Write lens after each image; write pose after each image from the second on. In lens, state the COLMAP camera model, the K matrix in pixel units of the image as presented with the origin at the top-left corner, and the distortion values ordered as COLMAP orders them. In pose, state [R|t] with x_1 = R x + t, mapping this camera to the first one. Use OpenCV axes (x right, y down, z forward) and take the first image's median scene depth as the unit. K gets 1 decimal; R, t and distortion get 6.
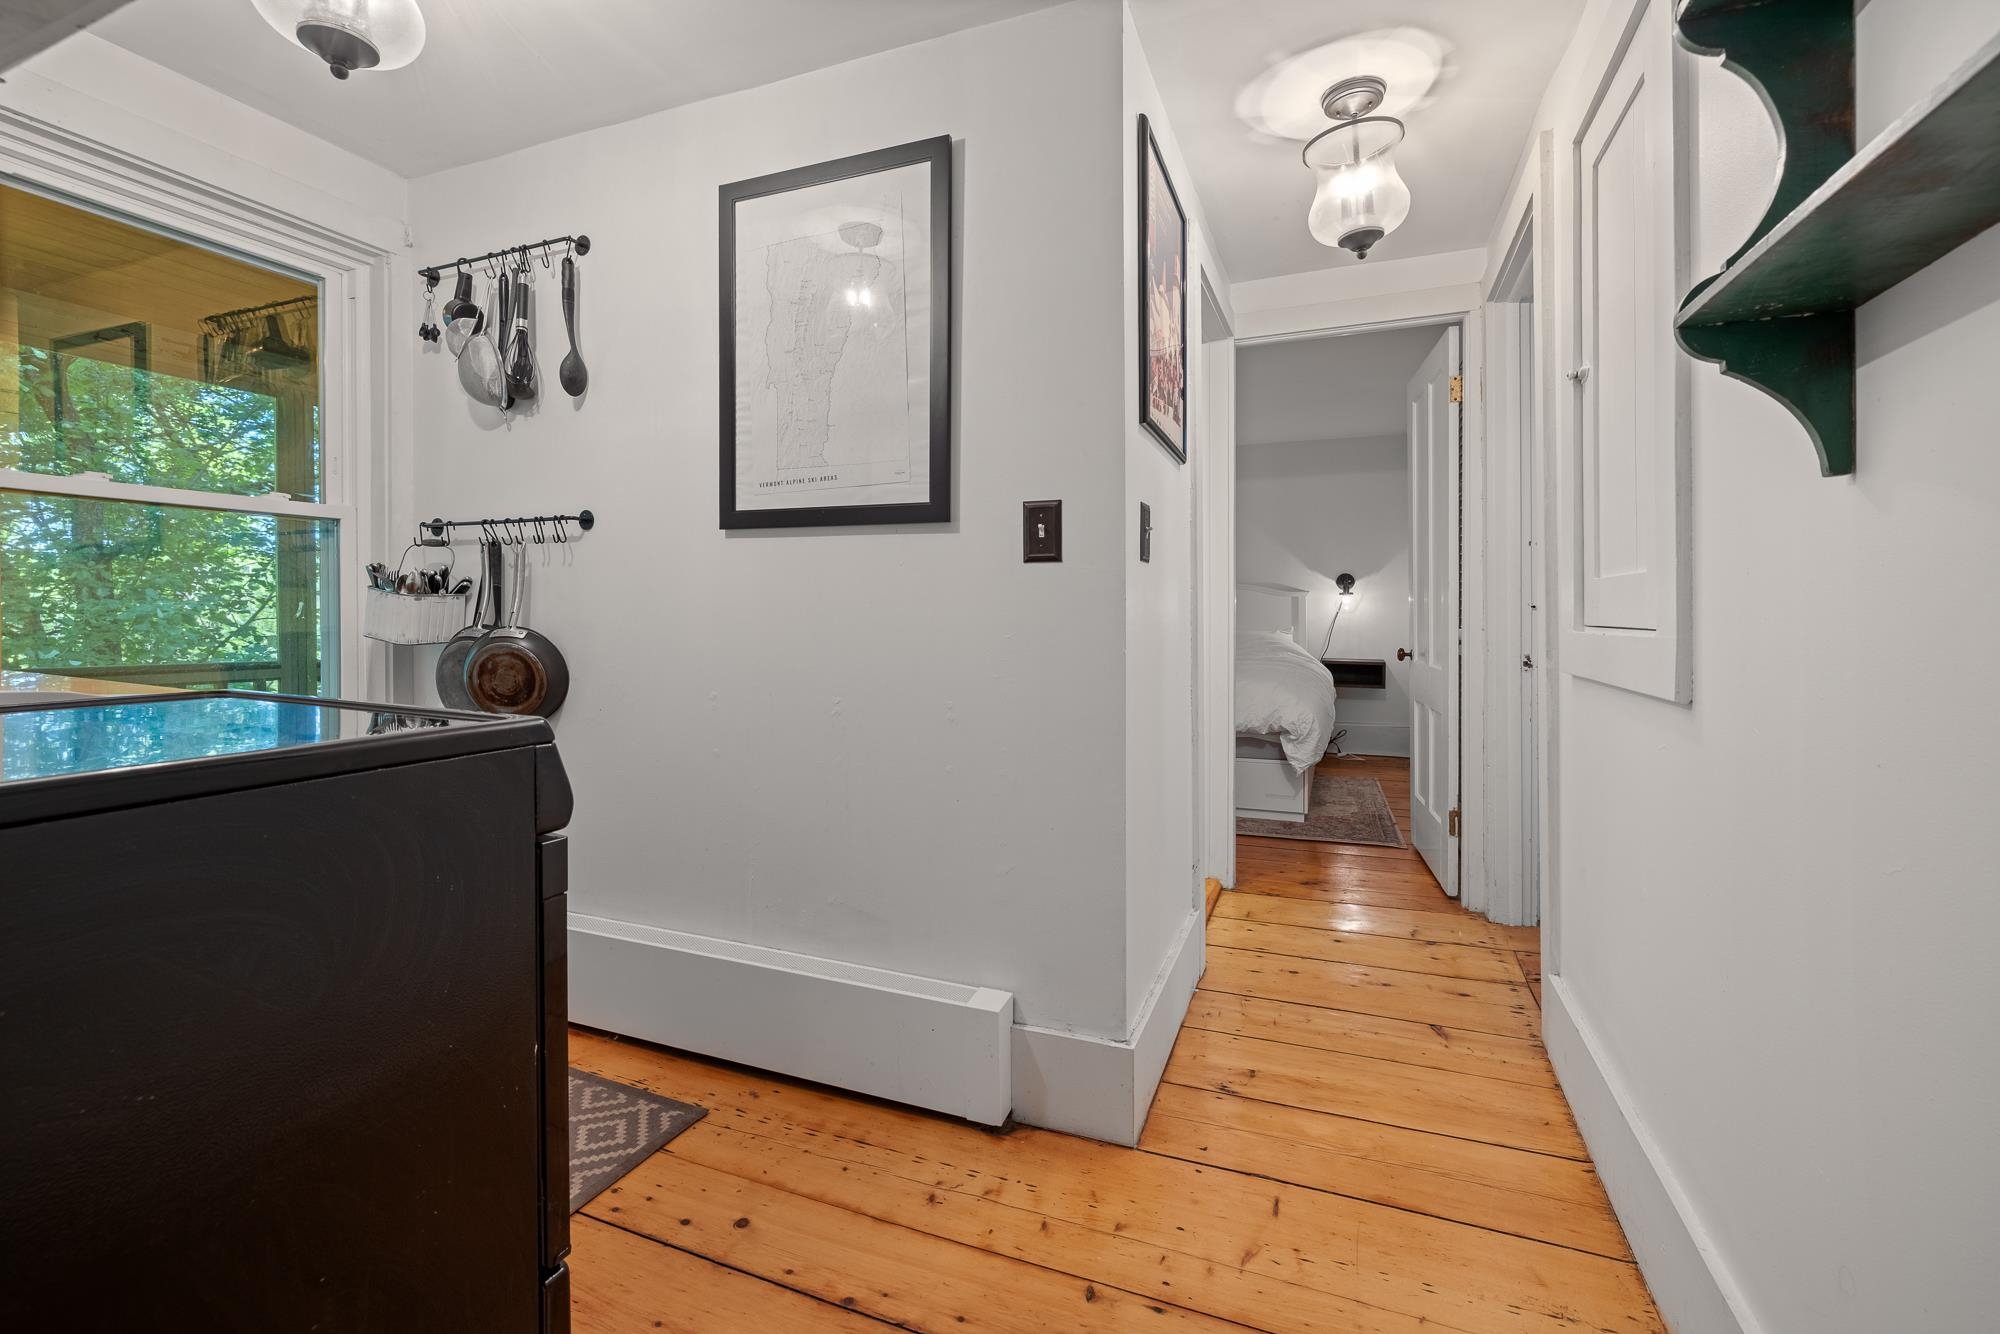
lens RADIAL K [[857.3, 0, 1018.8], [0, 857.3, 623.5], [0, 0, 1]] dist [-0.000304, 0.000083]
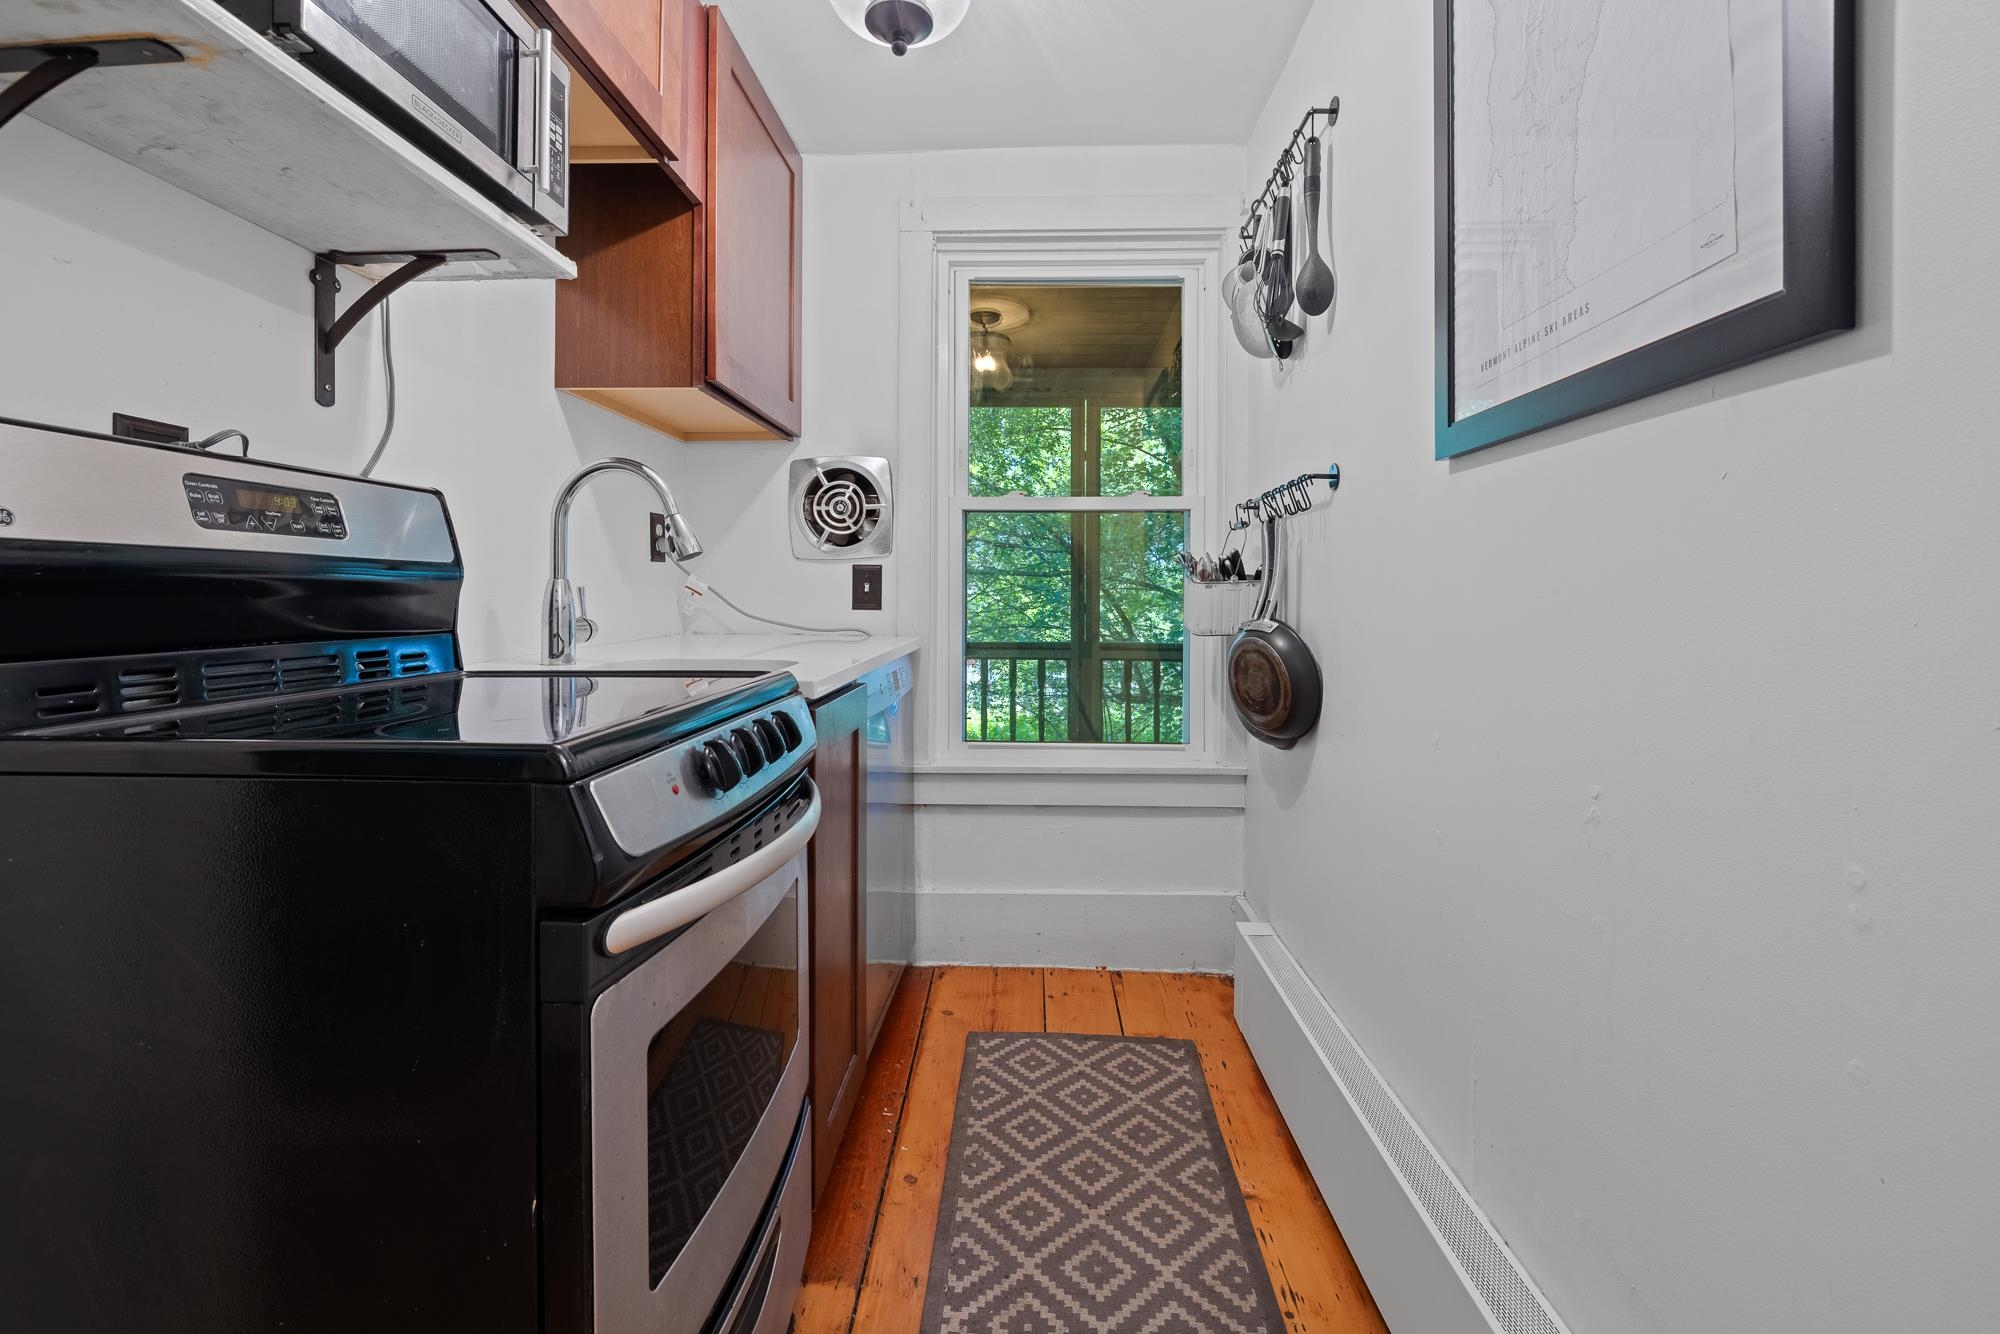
lens RADIAL K [[857.3, 0, 1006.2], [0, 857.3, 604.0], [0, 0, 1]] dist [-0.000304, 0.000083]
pose [[0.335907, 0.002348, -0.941892, 0.103783], [-0.010378, 0.999945, -0.001208, -0.006430], [0.941838, 0.010181, 0.335913, 0.493254]]
